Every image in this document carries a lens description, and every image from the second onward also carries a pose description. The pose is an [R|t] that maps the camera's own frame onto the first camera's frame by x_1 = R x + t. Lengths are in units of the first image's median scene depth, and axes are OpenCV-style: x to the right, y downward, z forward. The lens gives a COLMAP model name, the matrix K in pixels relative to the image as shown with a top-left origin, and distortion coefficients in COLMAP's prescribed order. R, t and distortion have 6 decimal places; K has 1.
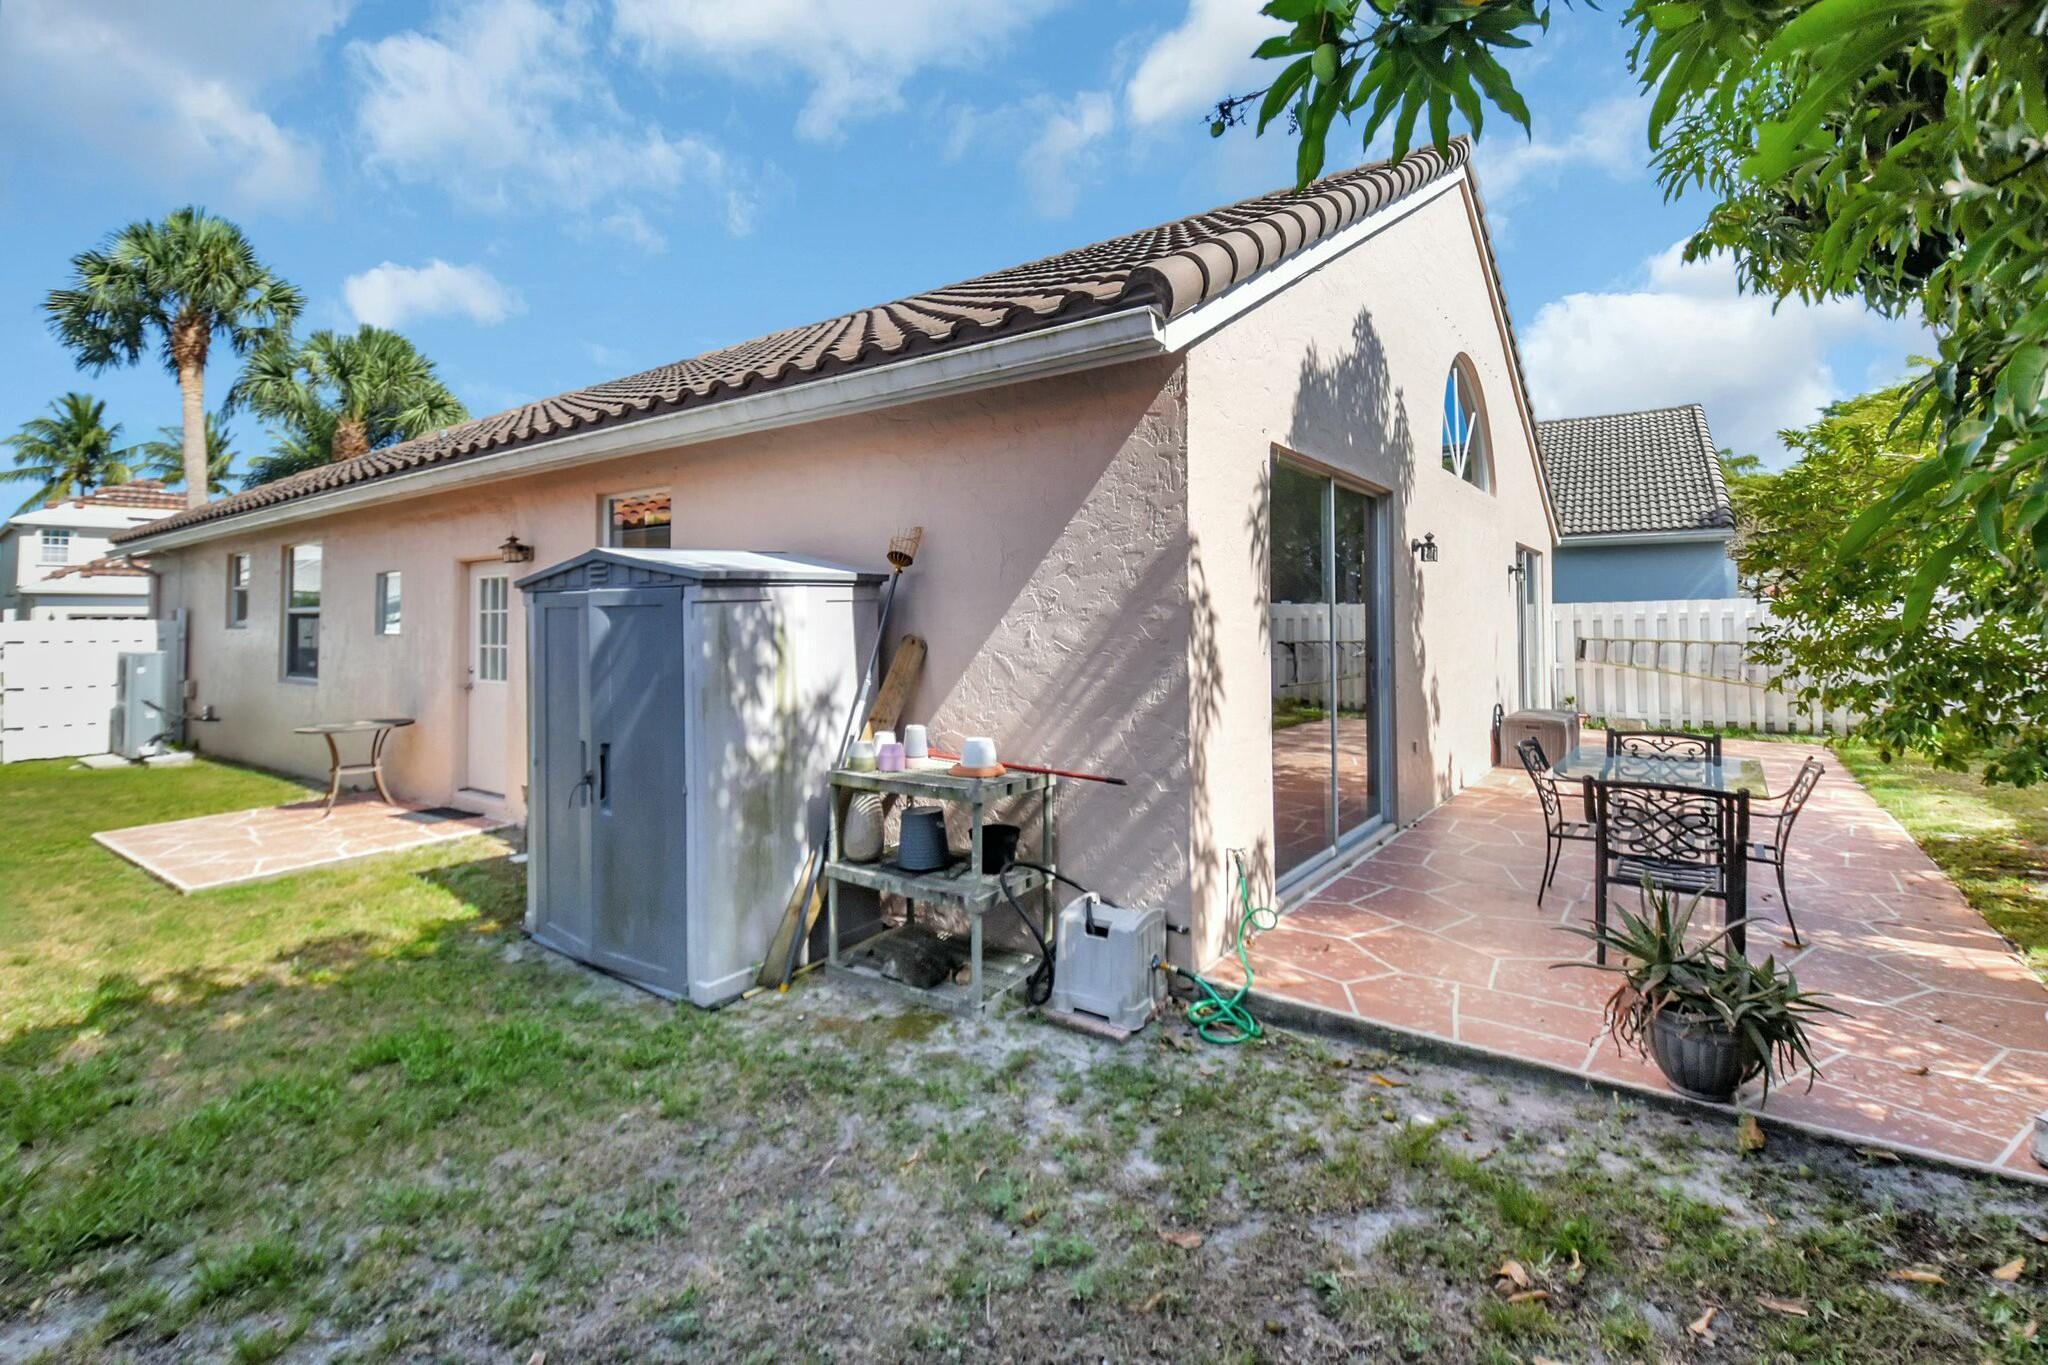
lens RADIAL K [[888.3, 0, 1017.5], [0, 888.3, 600.5], [0, 0, 1]] dist [0.002196, -0.017066]
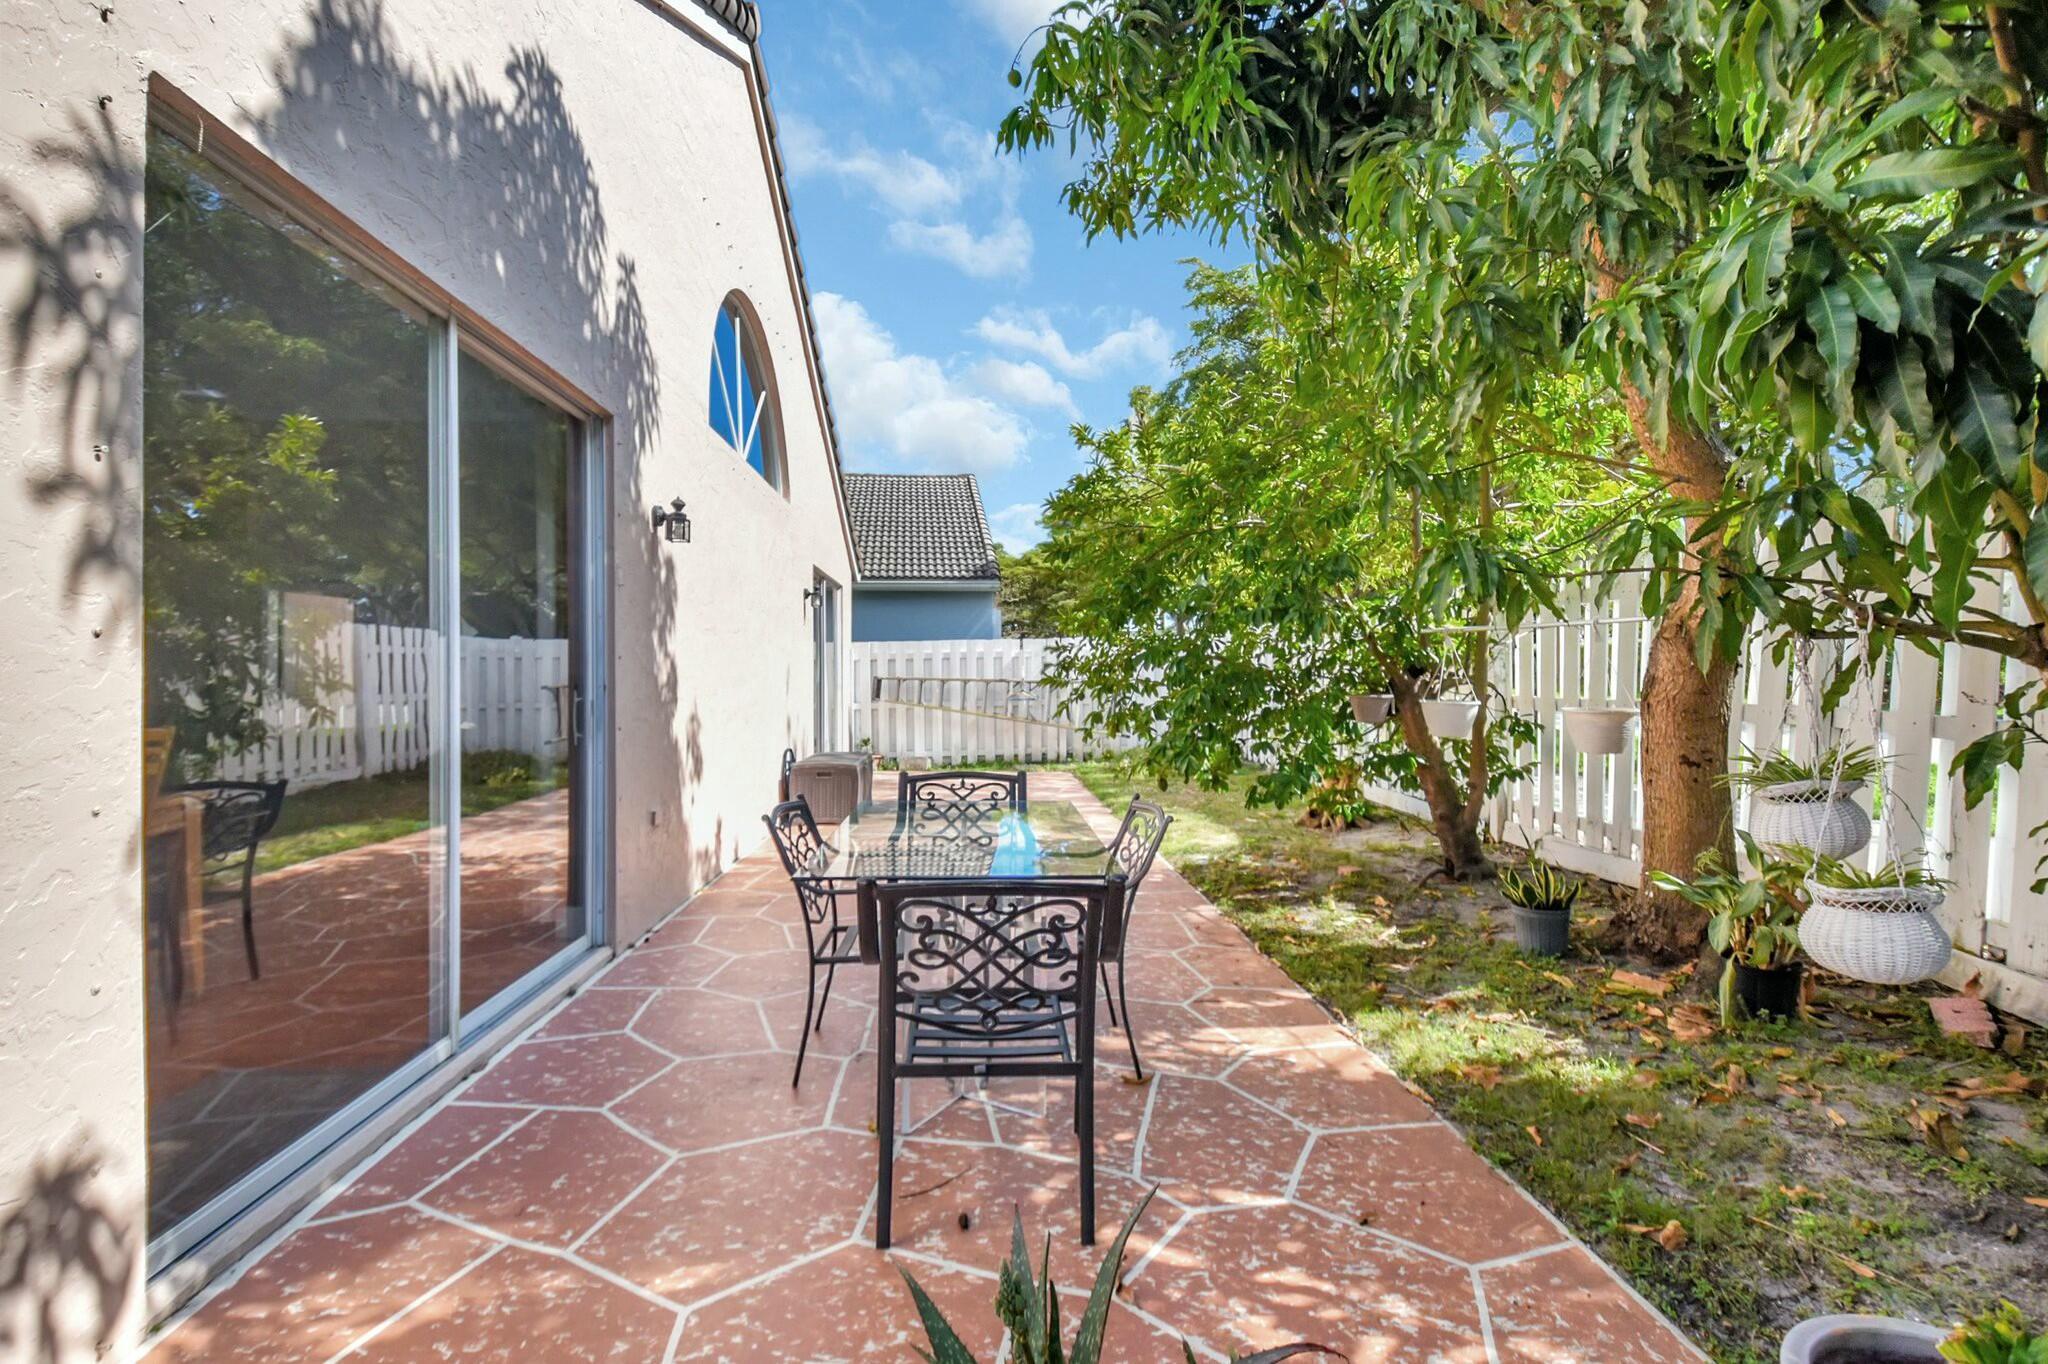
lens RADIAL K [[883.6, 0, 1024.0], [0, 883.6, 682.0], [0, 0, 1]] dist [0.040479, 0.000017]
pose [[0.747013, -0.001576, 0.664808, 0.210856], [-0.018328, 0.999568, 0.022964, 0.041862], [-0.664557, -0.029339, 0.746661, 0.319510]]
